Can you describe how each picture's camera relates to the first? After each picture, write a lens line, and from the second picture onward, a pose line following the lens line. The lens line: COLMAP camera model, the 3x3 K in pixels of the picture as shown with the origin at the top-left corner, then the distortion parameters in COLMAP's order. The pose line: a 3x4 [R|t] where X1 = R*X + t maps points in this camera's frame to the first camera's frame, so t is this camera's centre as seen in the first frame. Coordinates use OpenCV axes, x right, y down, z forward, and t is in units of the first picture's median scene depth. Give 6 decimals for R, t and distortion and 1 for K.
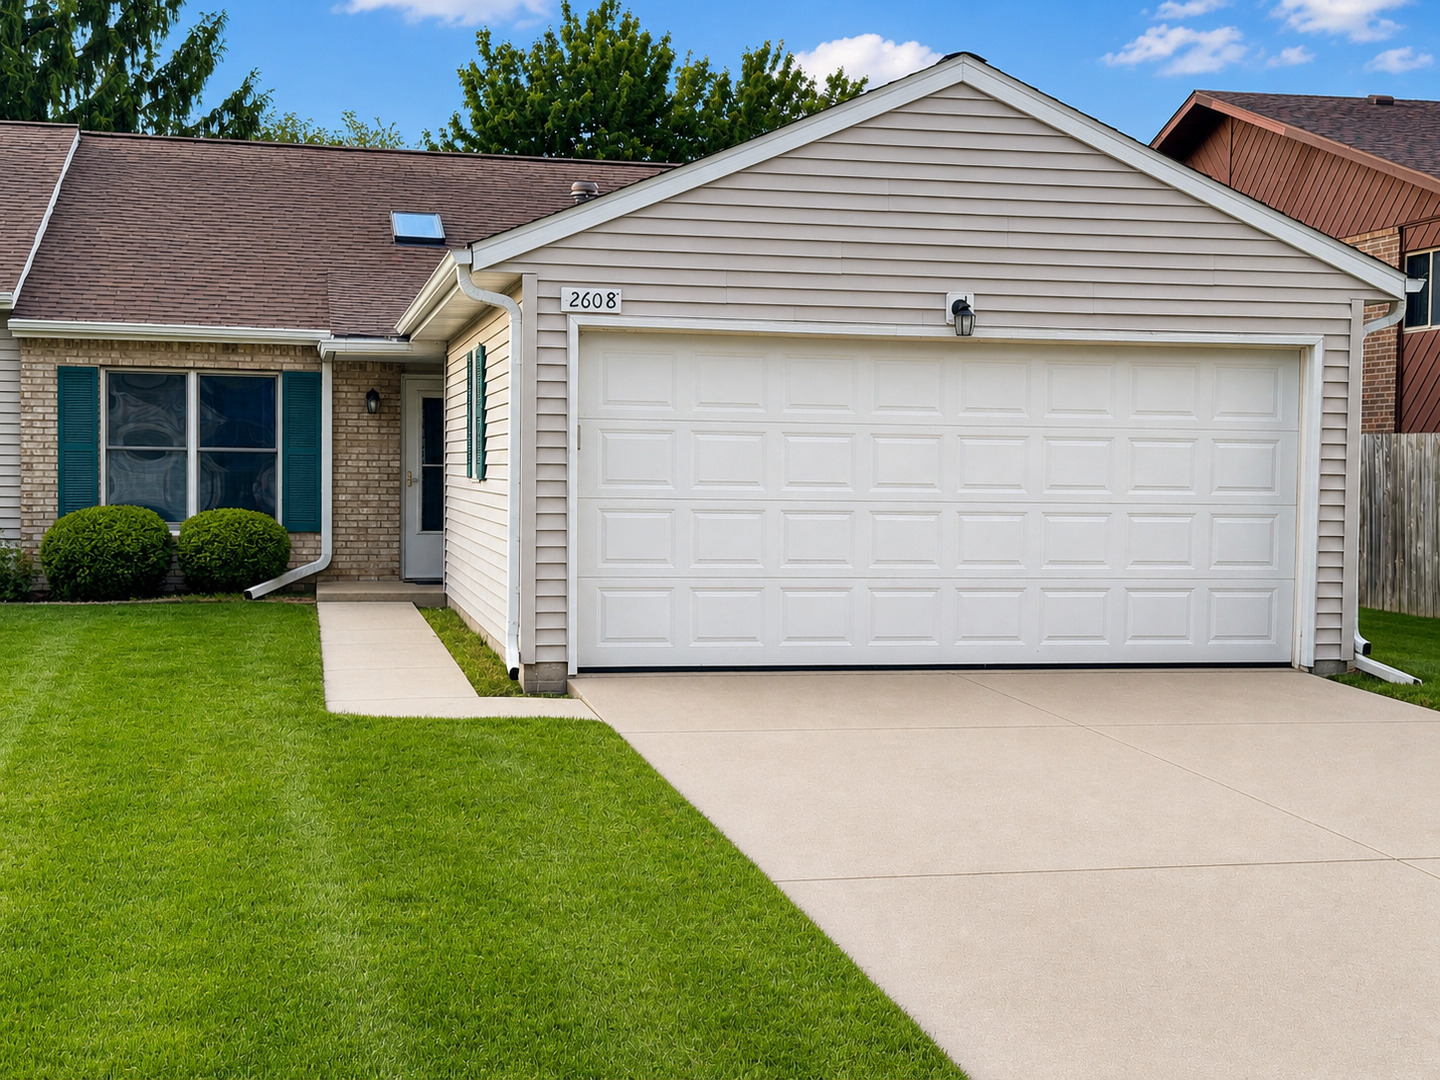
lens RADIAL K [[2039.3, 0, 720.0], [0, 2039.3, 540.0], [0, 0, 1]] dist [0.005924, 0.782314]
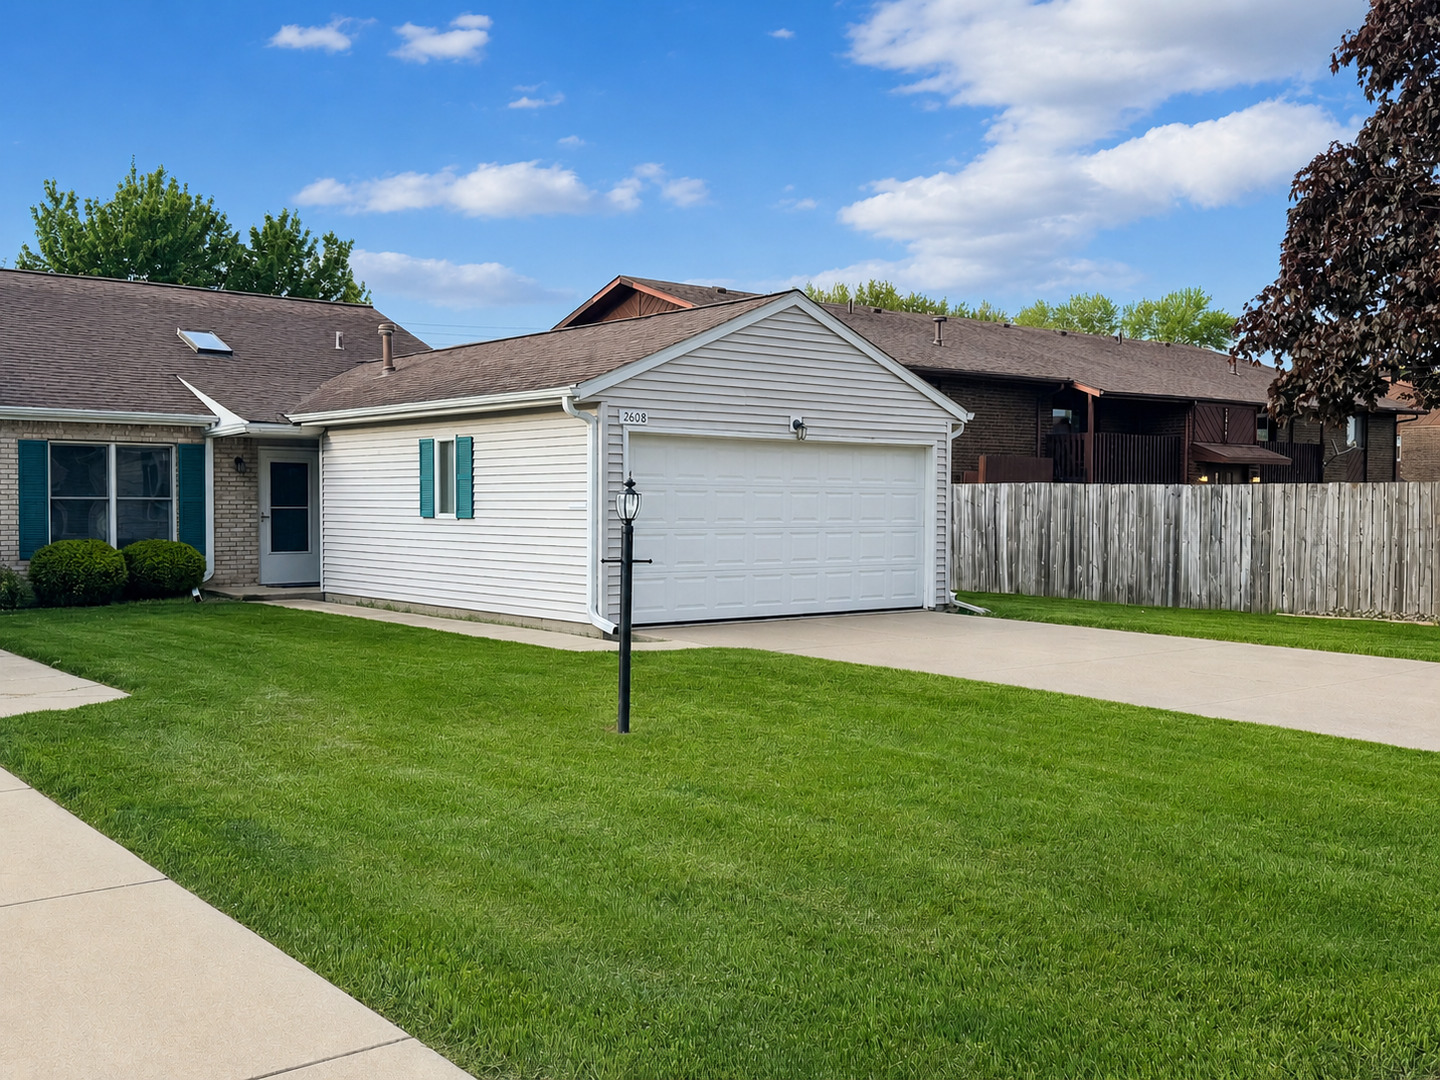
lens RADIAL K [[1430.4, 0, 720.0], [0, 1430.4, 540.0], [0, 0, 1]] dist [0.071317, -0.012741]
pose [[0.888284, -0.020440, 0.458840, -0.525514], [0.023444, 0.999725, -0.000852, -0.007197], [-0.458696, 0.011514, 0.888519, -0.131576]]
